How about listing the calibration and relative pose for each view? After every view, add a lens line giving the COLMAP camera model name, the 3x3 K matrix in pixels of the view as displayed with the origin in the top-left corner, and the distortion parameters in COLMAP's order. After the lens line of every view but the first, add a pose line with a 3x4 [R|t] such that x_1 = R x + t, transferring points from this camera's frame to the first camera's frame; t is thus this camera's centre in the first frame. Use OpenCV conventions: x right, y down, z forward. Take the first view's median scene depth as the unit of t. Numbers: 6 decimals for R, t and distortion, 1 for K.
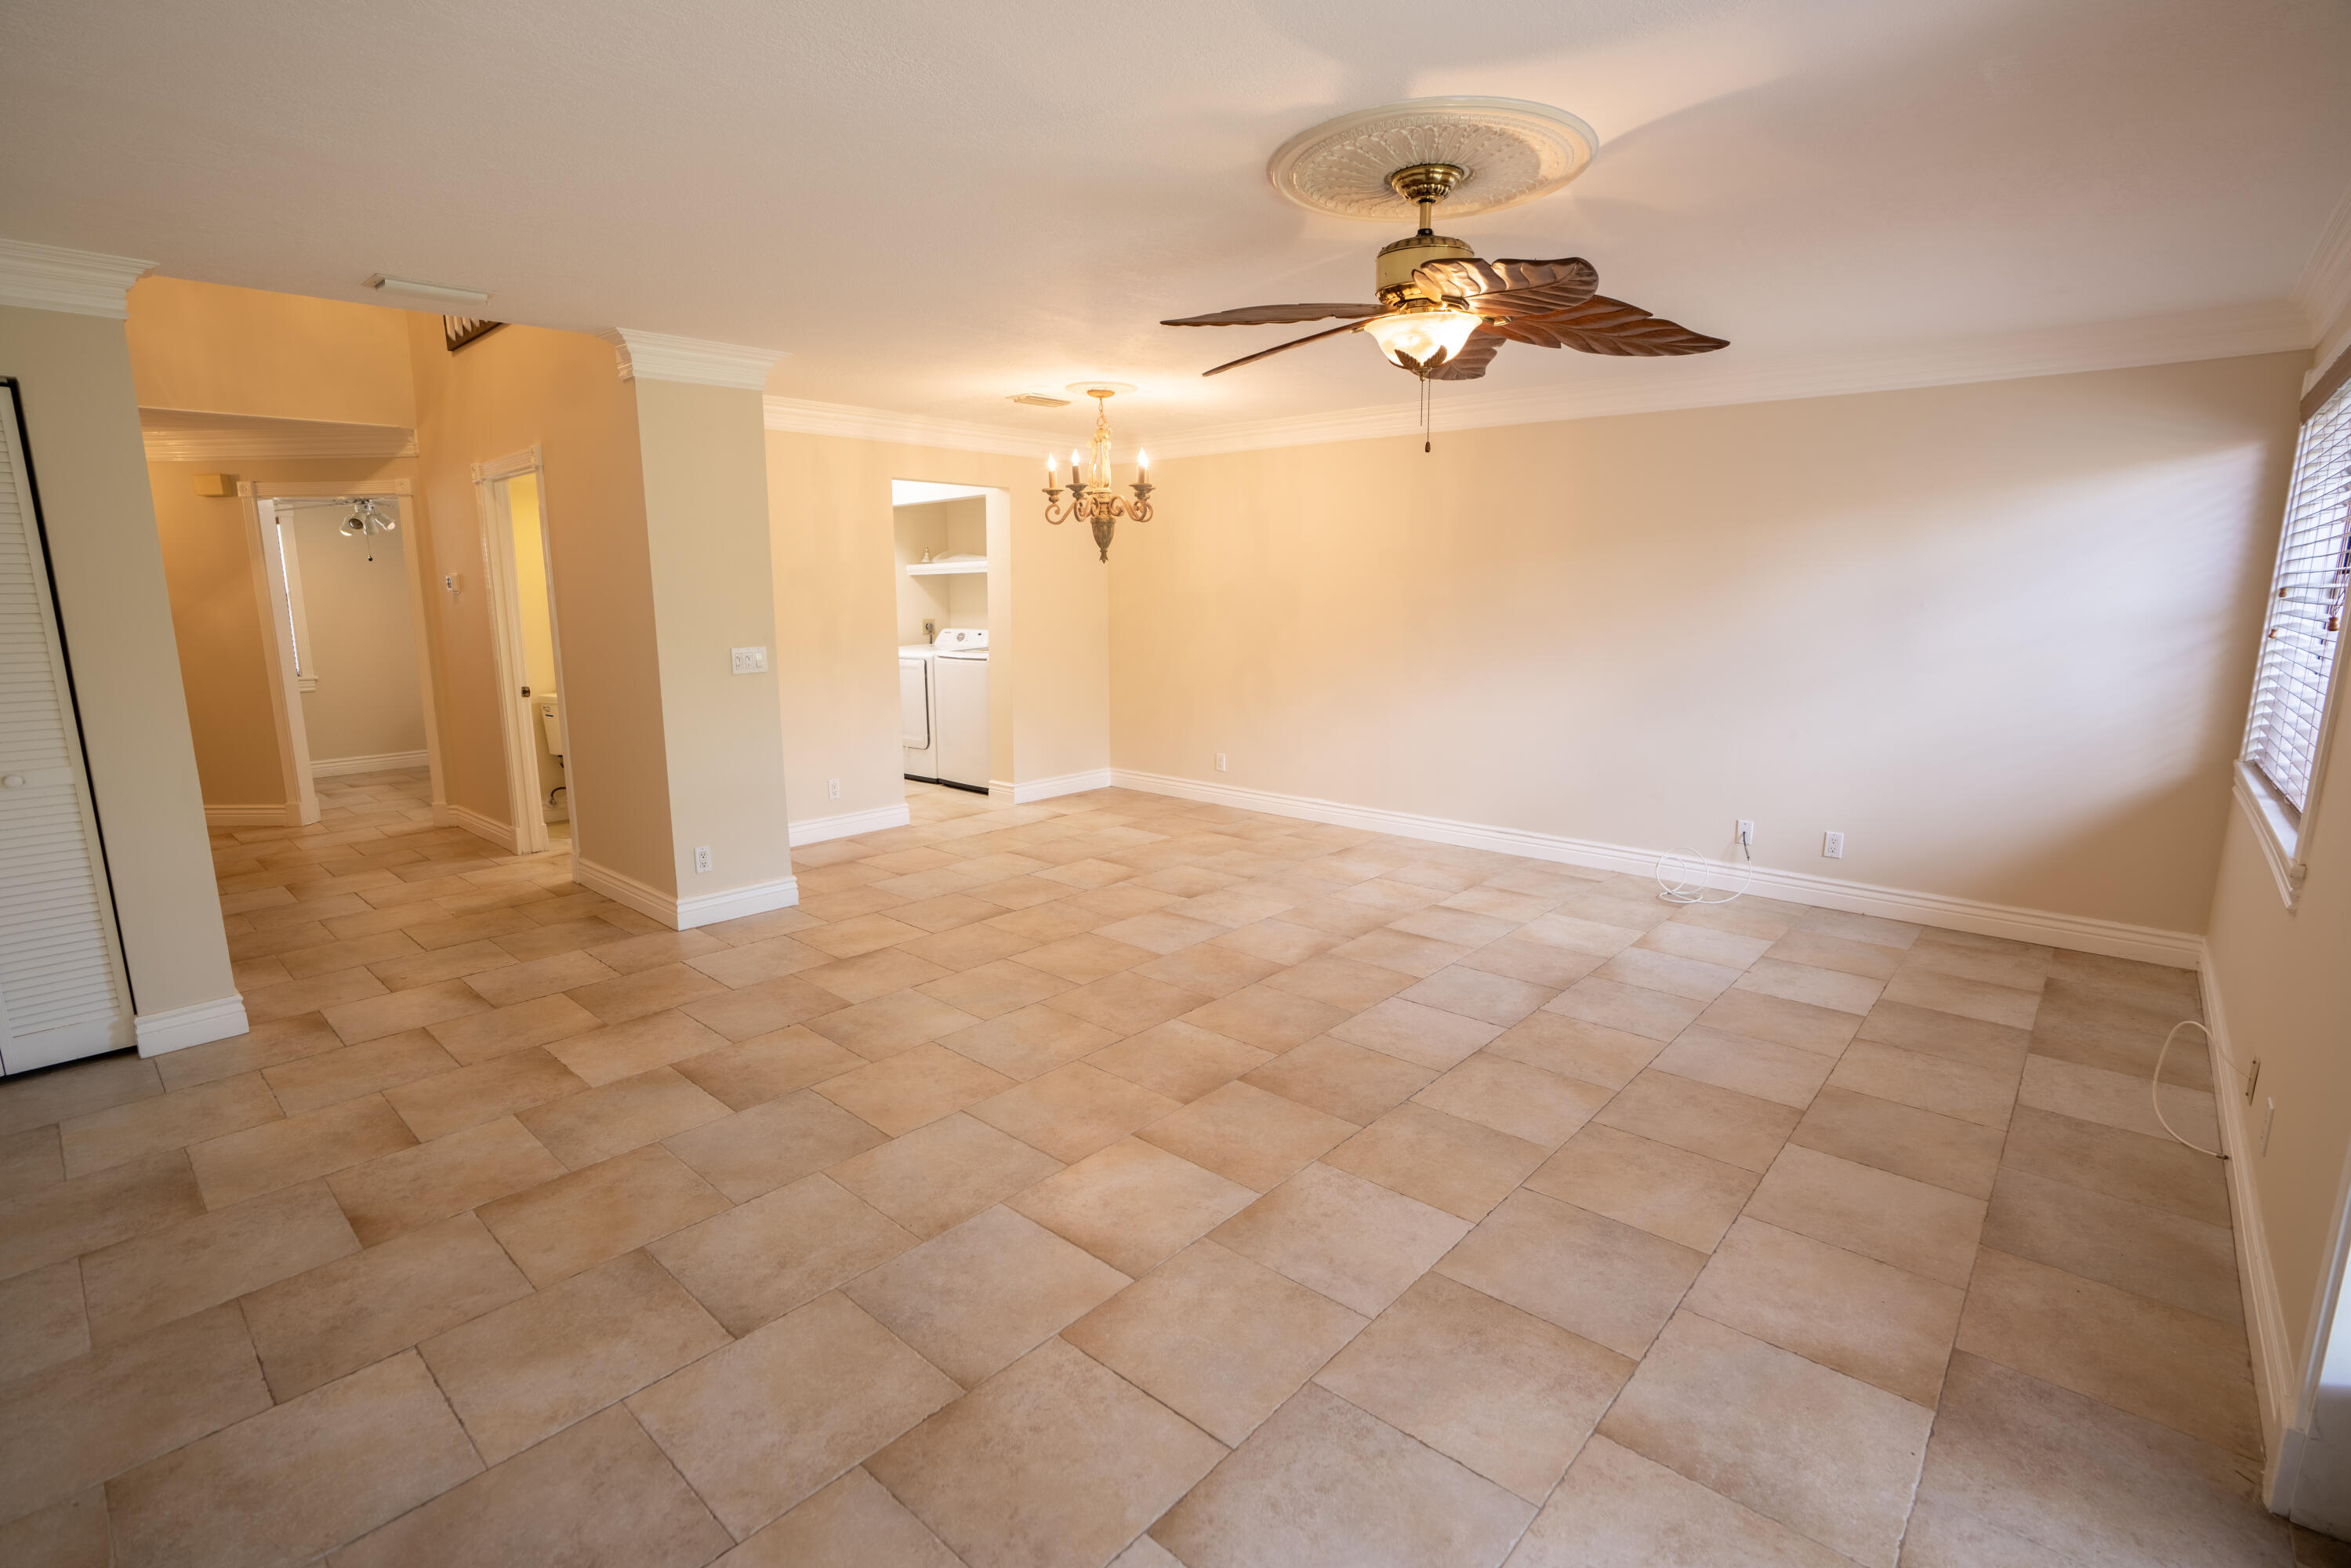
lens RADIAL K [[1093.5, 0, 1163.6], [0, 1093.5, 787.9], [0, 0, 1]] dist [-0.072392, 0.030194]
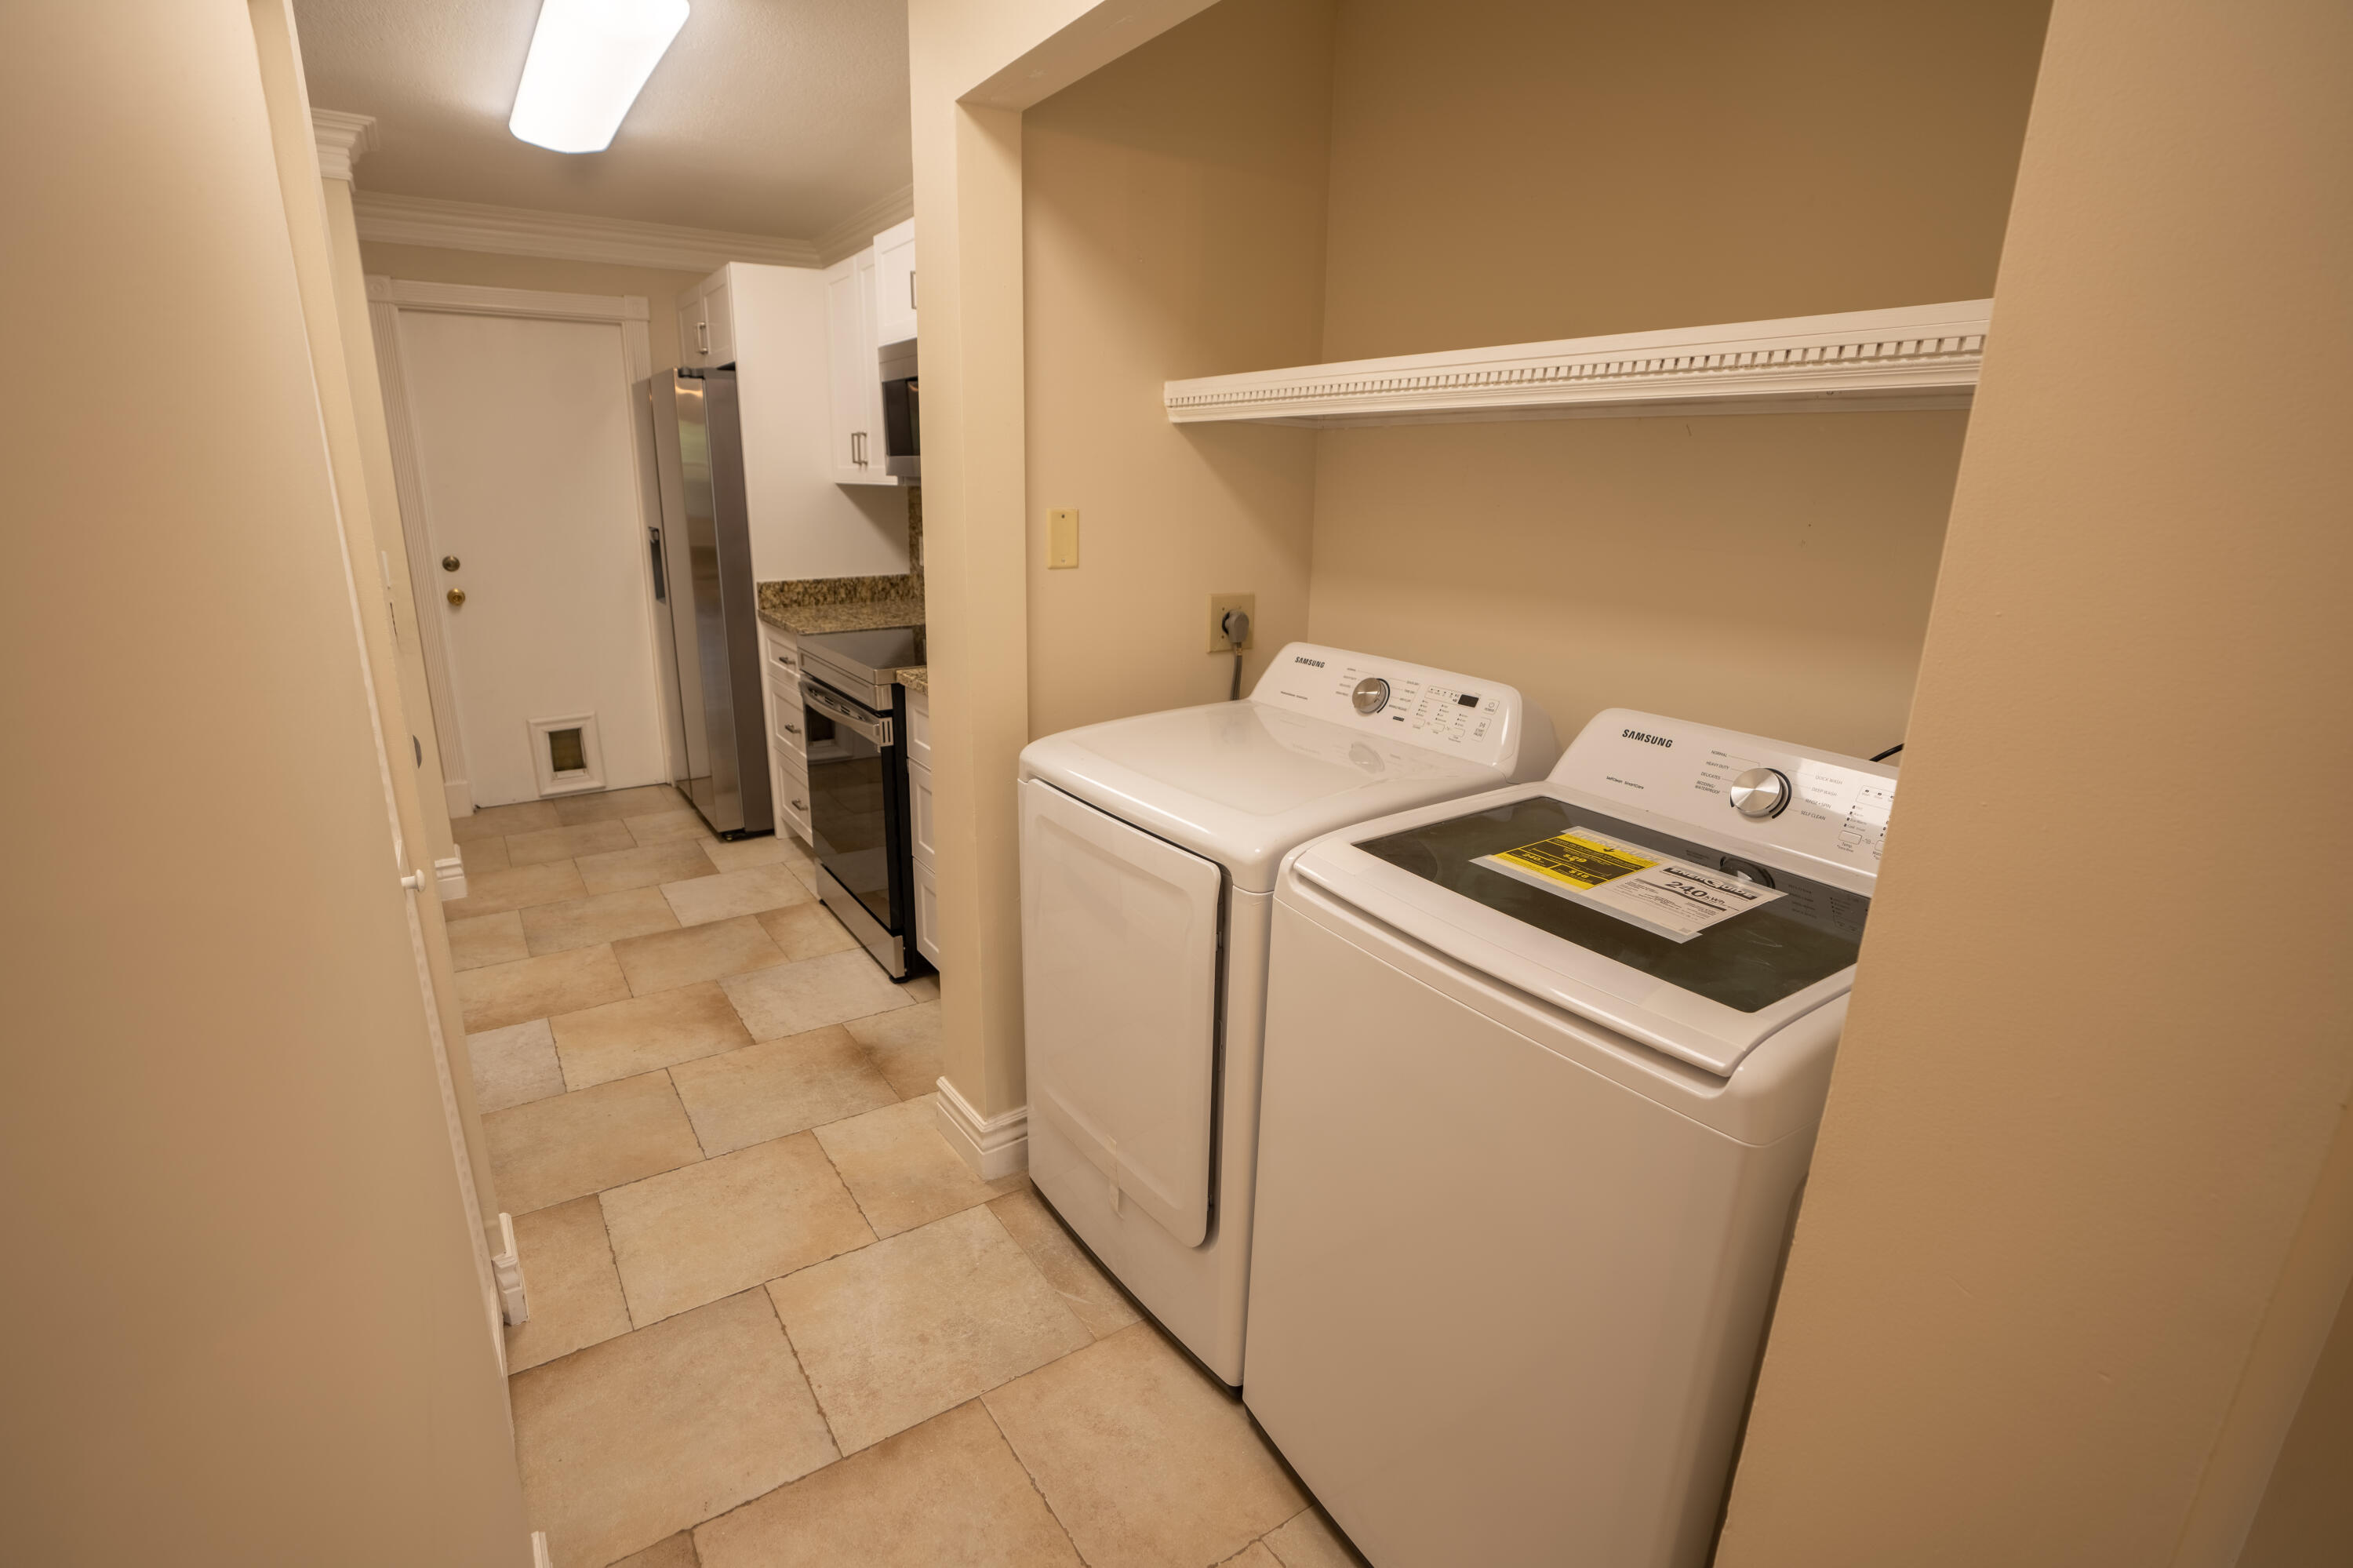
lens RADIAL K [[1107.1, 0, 1162.5], [0, 1107.1, 789.0], [0, 0, 1]] dist [-0.074963, 0.033625]
pose [[0.970652, 0.083930, -0.225367, -0.390211], [-0.061791, 0.992702, 0.103562, -0.311971], [0.232415, -0.086597, 0.968754, 1.702956]]
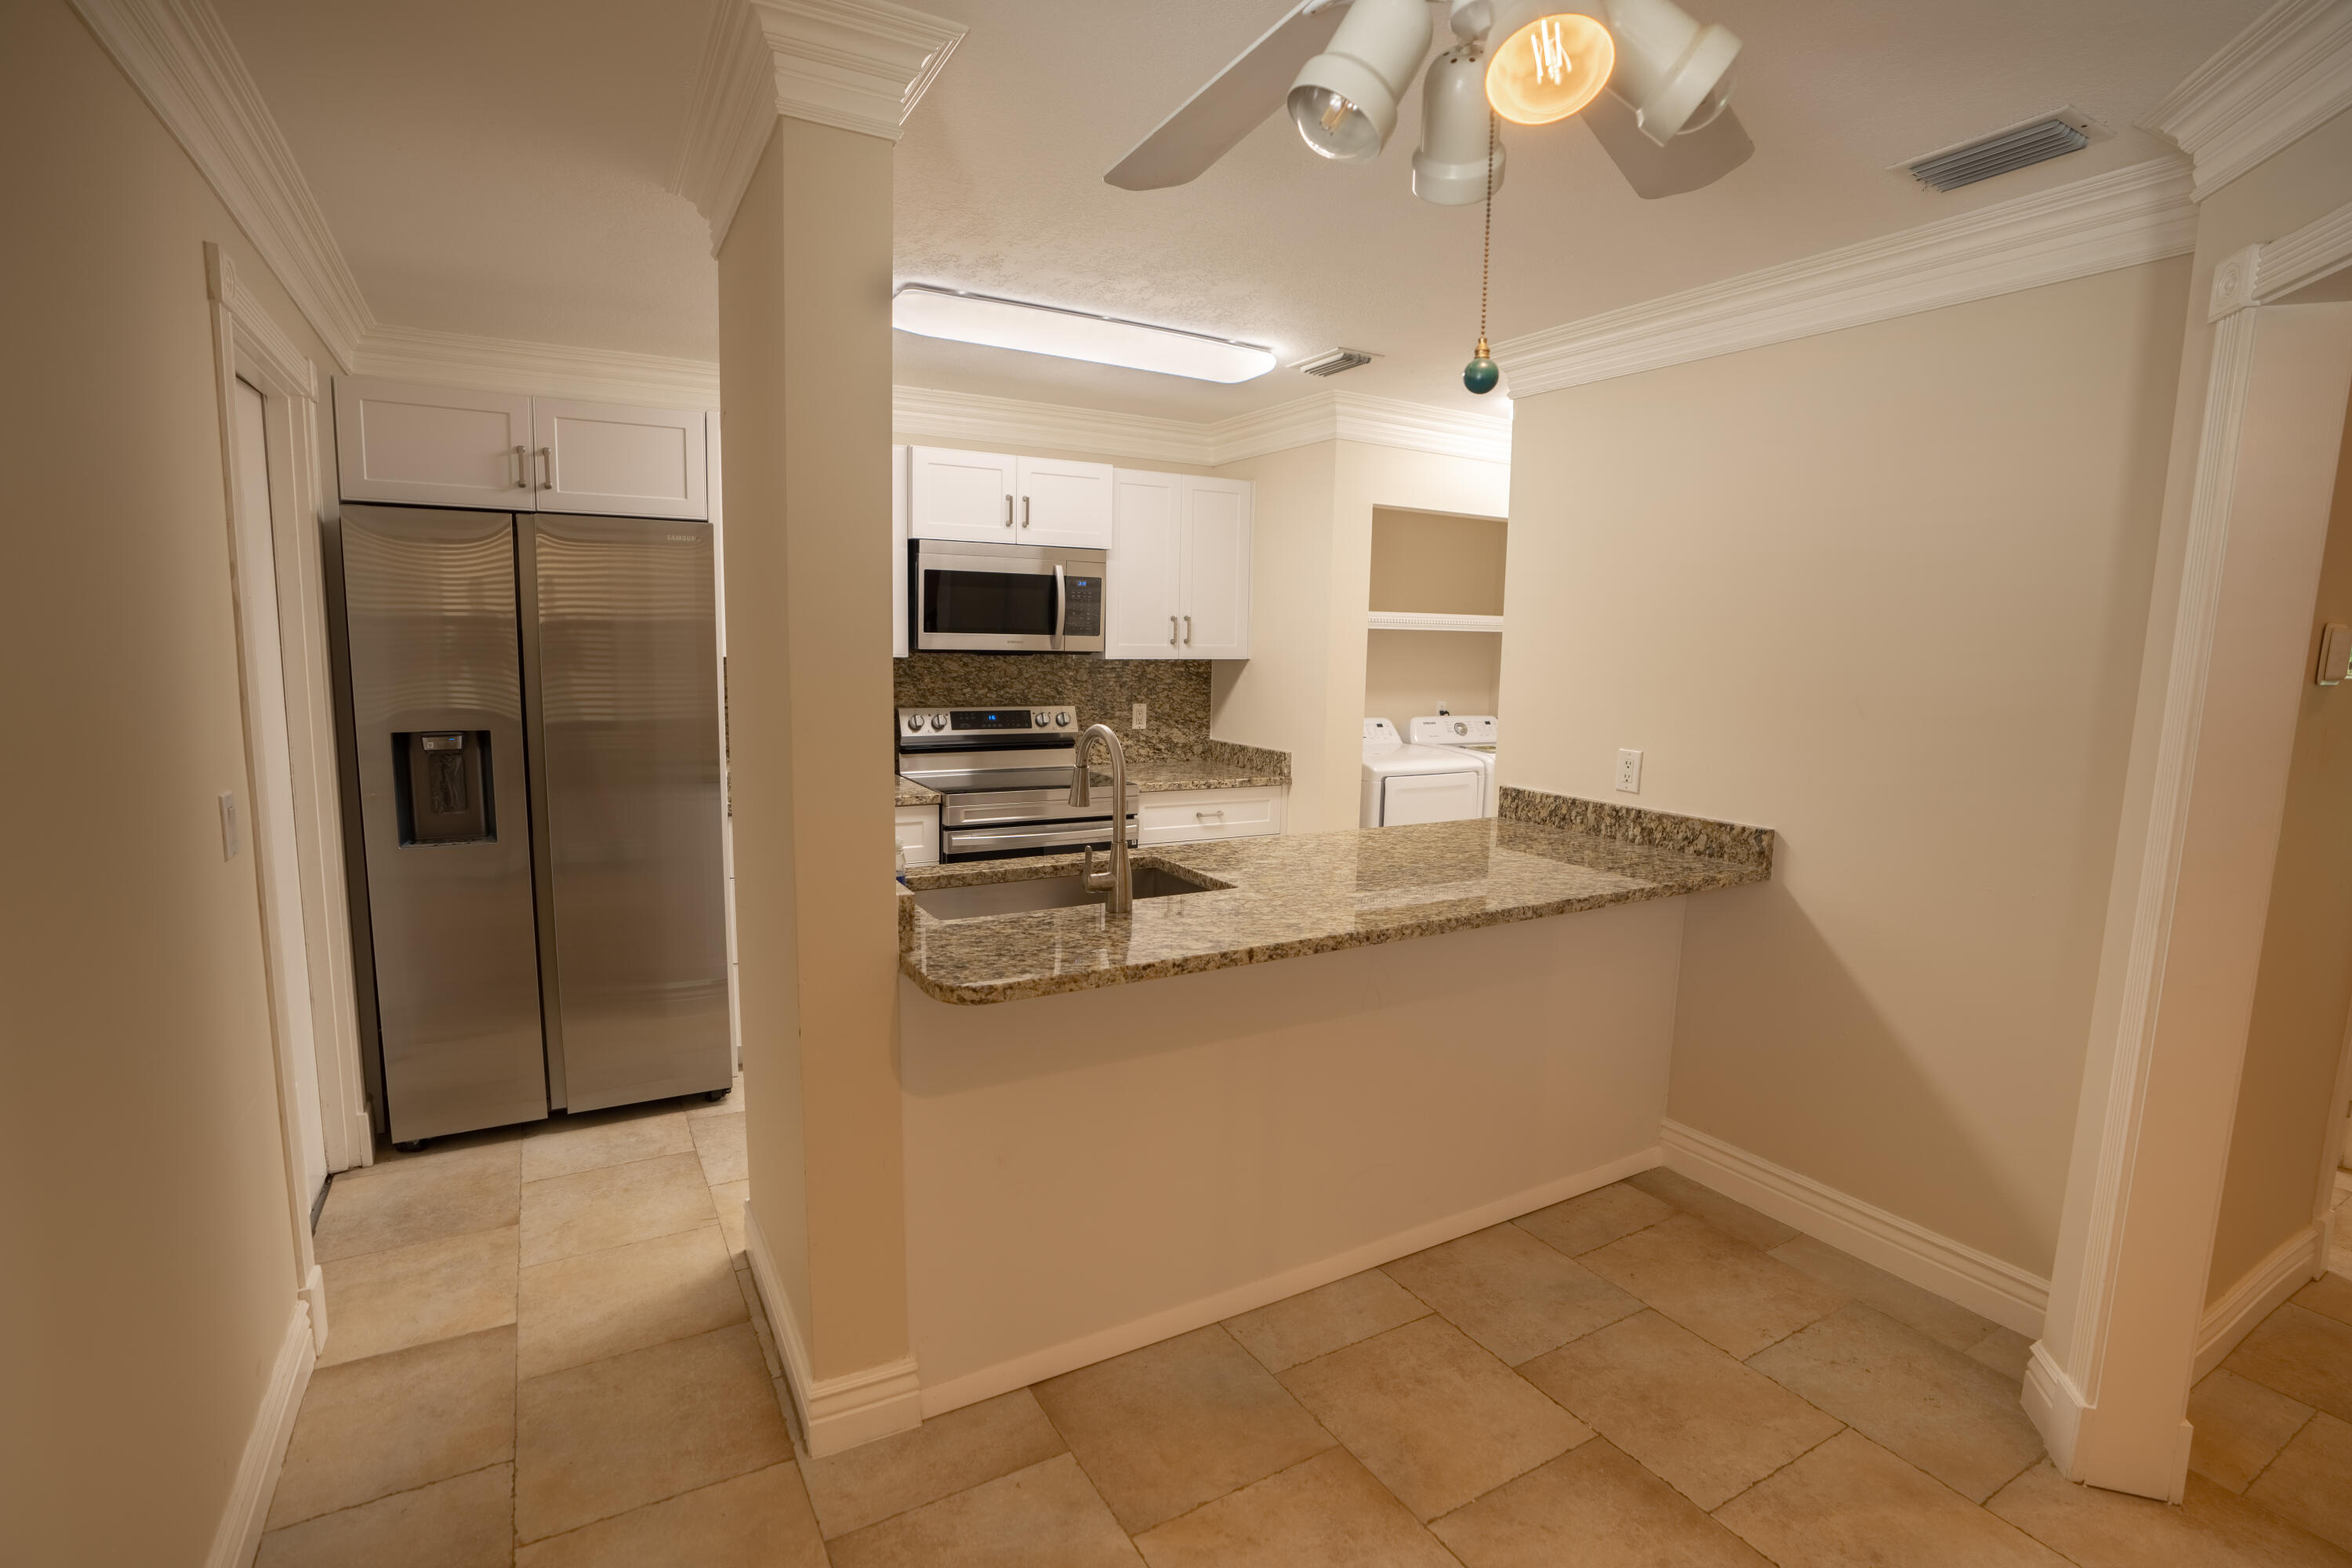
lens RADIAL K [[1093.9, 0, 1164.1], [0, 1093.9, 787.9], [0, 0, 1]] dist [-0.072392, 0.030194]
pose [[0.303384, -0.120457, 0.945224, -1.834569], [0.151453, 0.985463, 0.076974, -0.381884], [-0.940755, 0.119804, 0.317217, 2.051732]]
